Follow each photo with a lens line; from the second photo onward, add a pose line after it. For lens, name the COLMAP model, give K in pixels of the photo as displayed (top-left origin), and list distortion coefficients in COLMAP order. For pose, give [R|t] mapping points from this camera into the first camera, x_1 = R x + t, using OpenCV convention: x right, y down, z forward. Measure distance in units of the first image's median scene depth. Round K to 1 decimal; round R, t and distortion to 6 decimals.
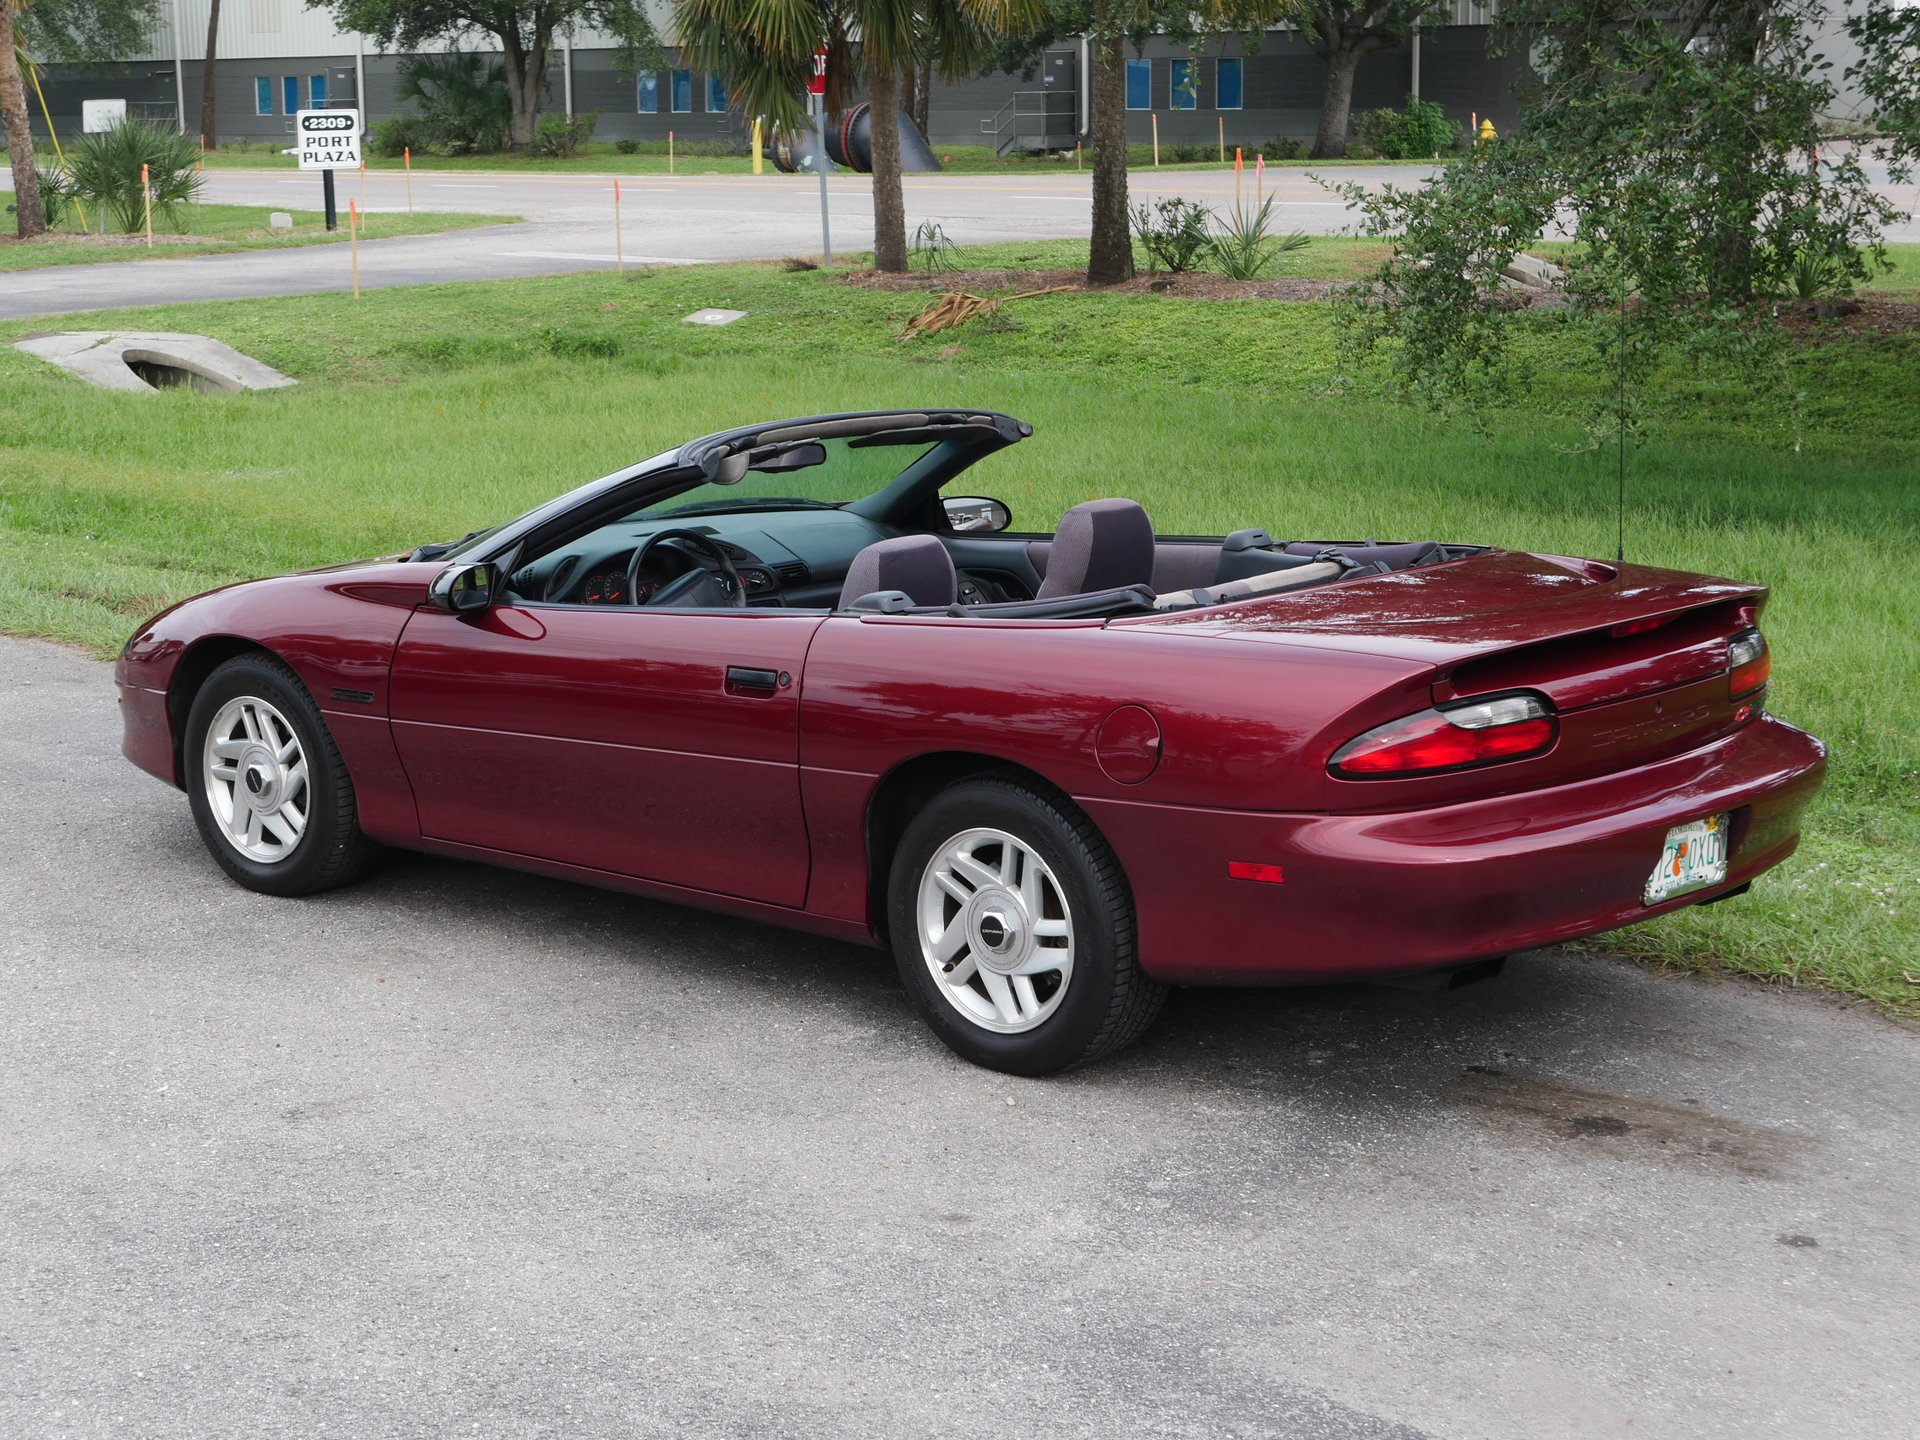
lens RADIAL K [[3388.2, 0, 953.0], [0, 3388.2, 660.3], [0, 0, 1]] dist [-0.028096, 0.383198]
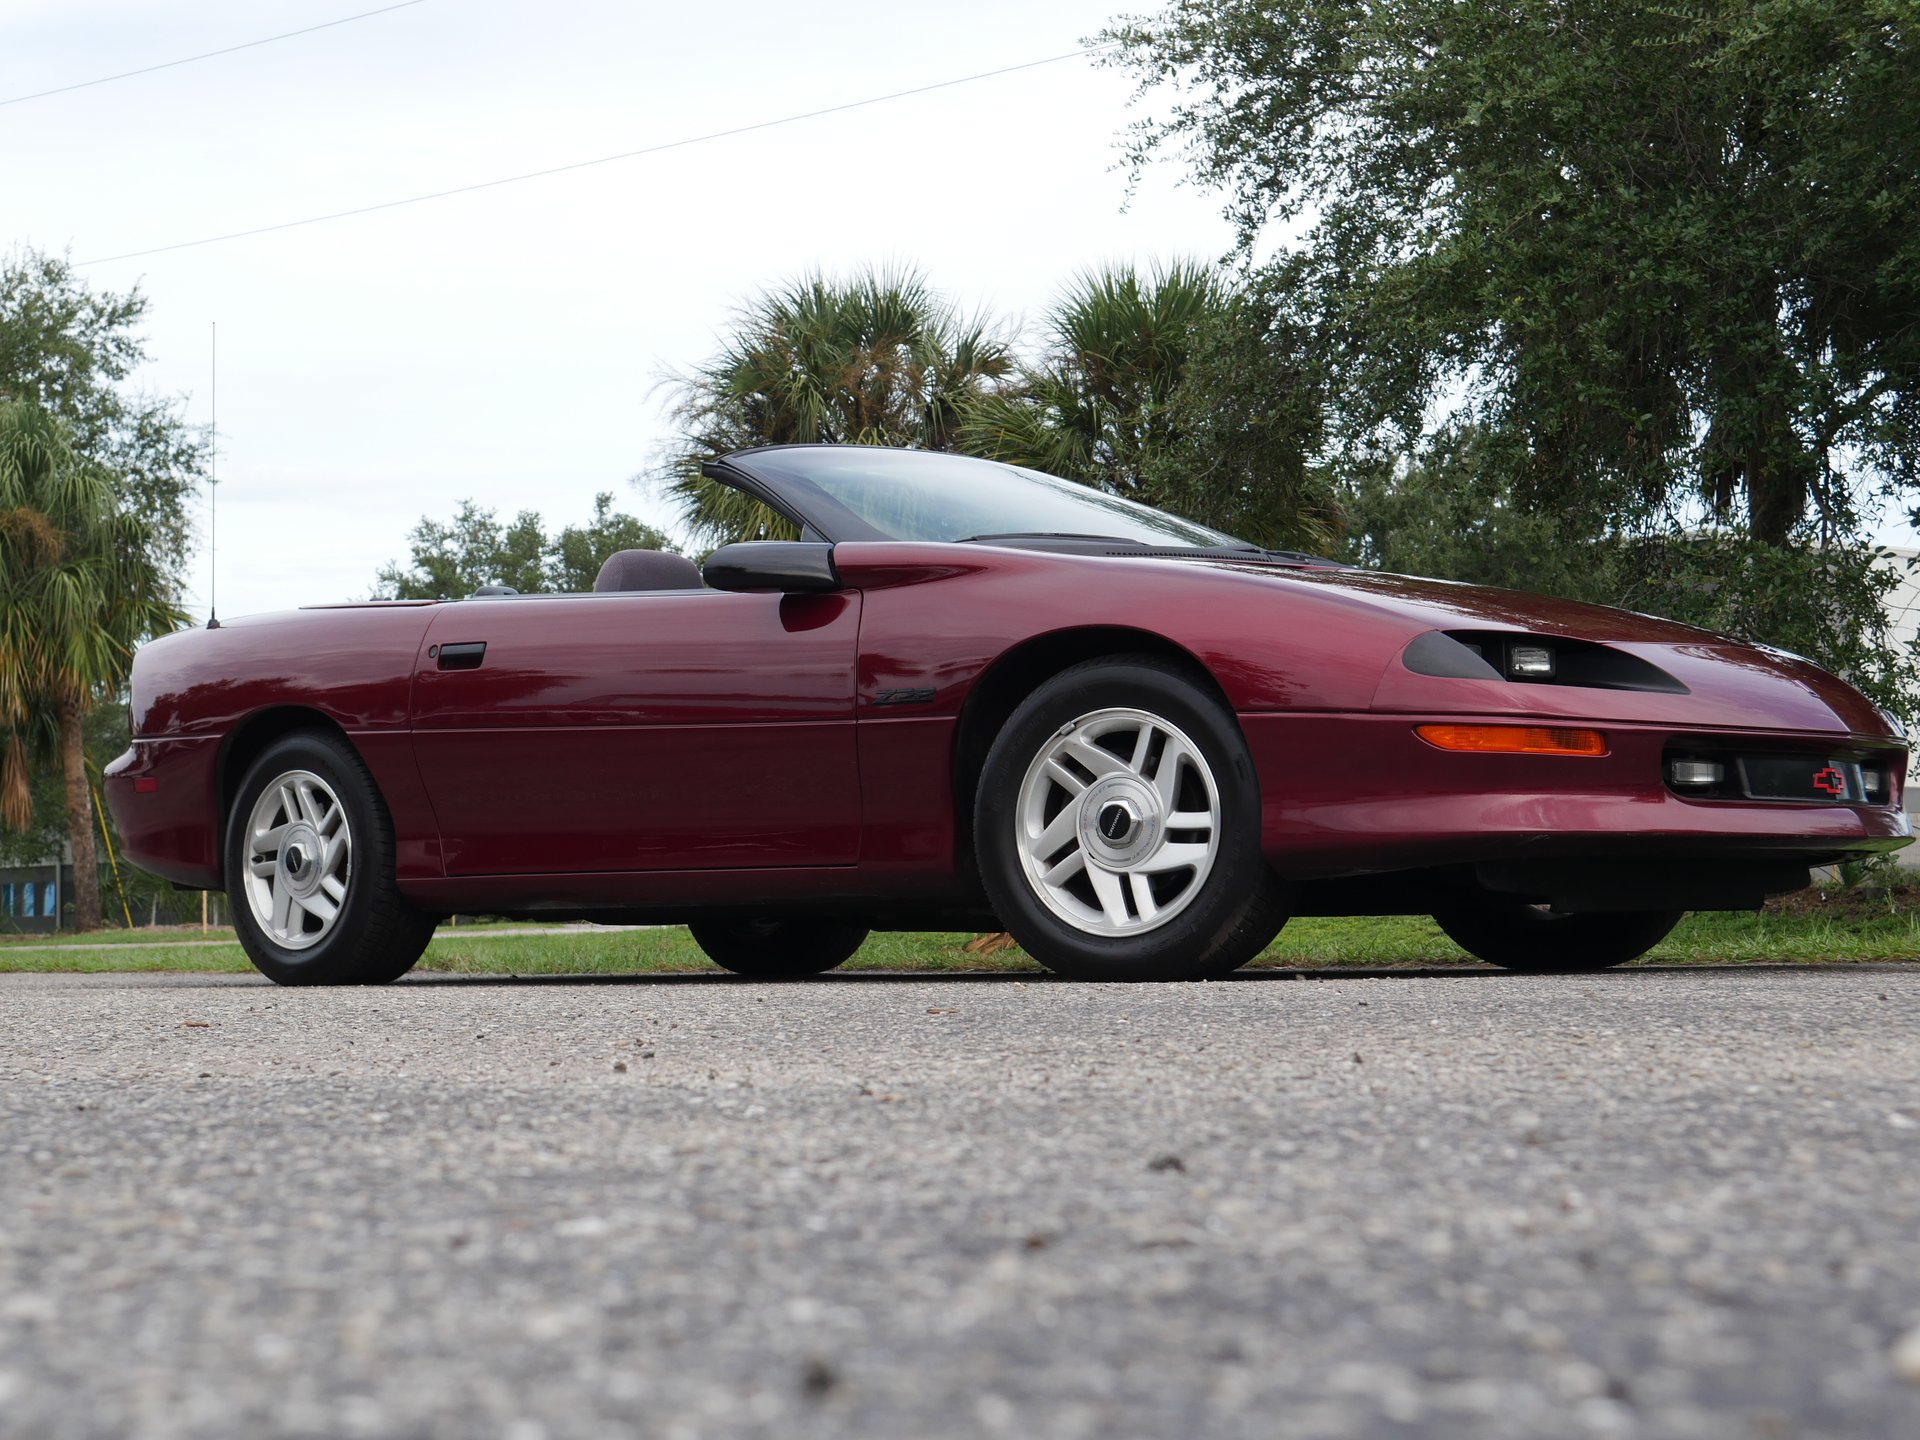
lens RADIAL K [[3284.1, 0, 956.4], [0, 3284.1, 710.7], [0, 0, 1]] dist [0.013360, -0.019777]
pose [[0.999976, -0.004019, 0.005727, -0.032608], [0.005272, 0.971020, -0.238942, 0.108348], [-0.004600, 0.238966, 0.971017, 0.040688]]
